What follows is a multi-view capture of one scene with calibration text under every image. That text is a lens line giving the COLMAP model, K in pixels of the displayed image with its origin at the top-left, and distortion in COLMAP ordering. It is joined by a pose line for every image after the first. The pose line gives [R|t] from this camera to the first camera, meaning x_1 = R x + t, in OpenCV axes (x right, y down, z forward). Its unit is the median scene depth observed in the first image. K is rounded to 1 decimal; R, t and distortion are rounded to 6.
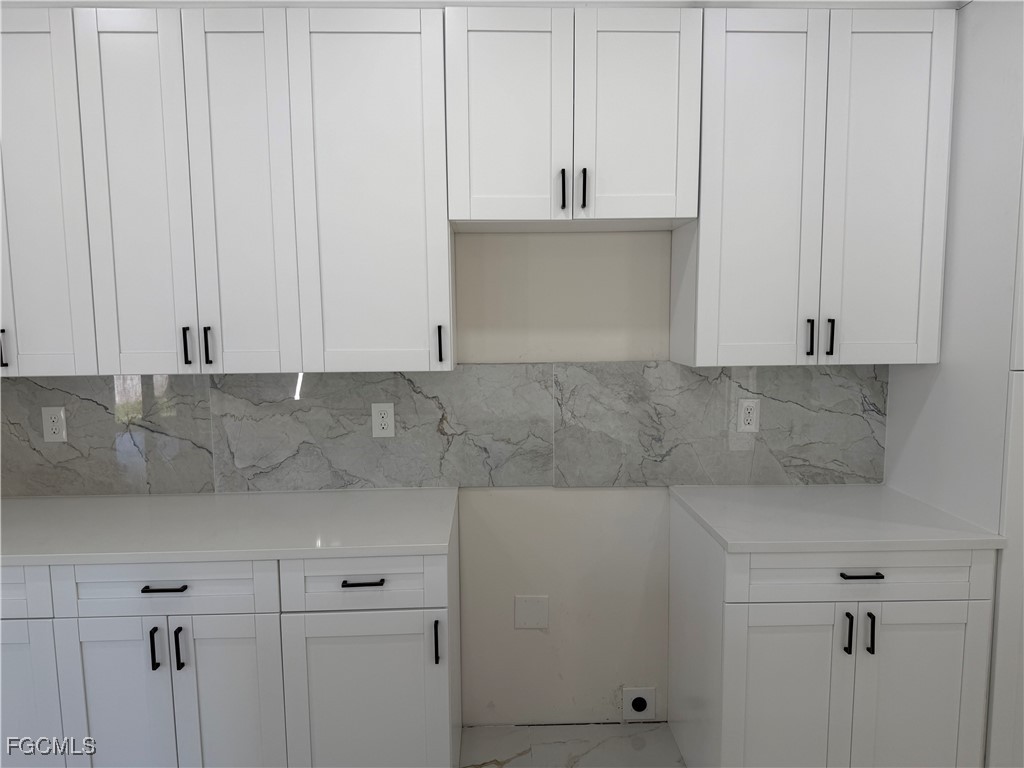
lens RADIAL K [[695.6, 0, 512.0], [0, 695.6, 384.0], [0, 0, 1]] dist [0.094780, -0.134902]
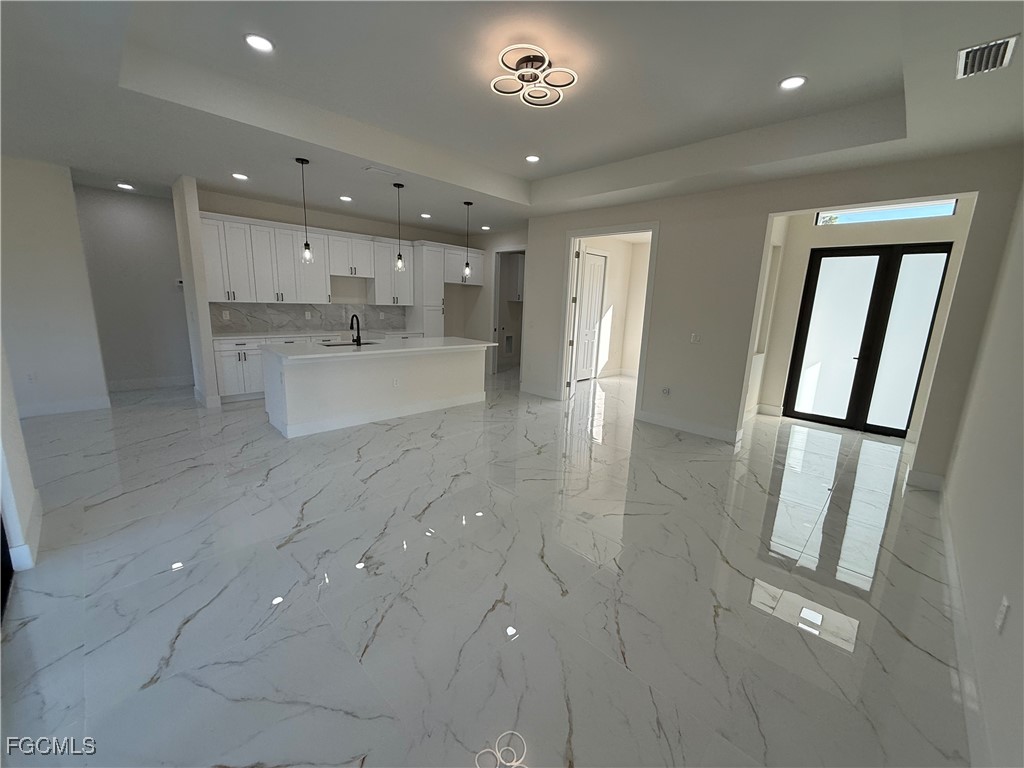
lens RADIAL K [[403.1, 0, 517.0], [0, 403.1, 378.6], [0, 0, 1]] dist [0.002351, 0.000175]
pose [[0.713738, -0.095912, 0.693815, -1.123699], [0.030720, 0.993913, 0.105794, 0.233788], [-0.699739, -0.054195, 0.712340, -1.952018]]
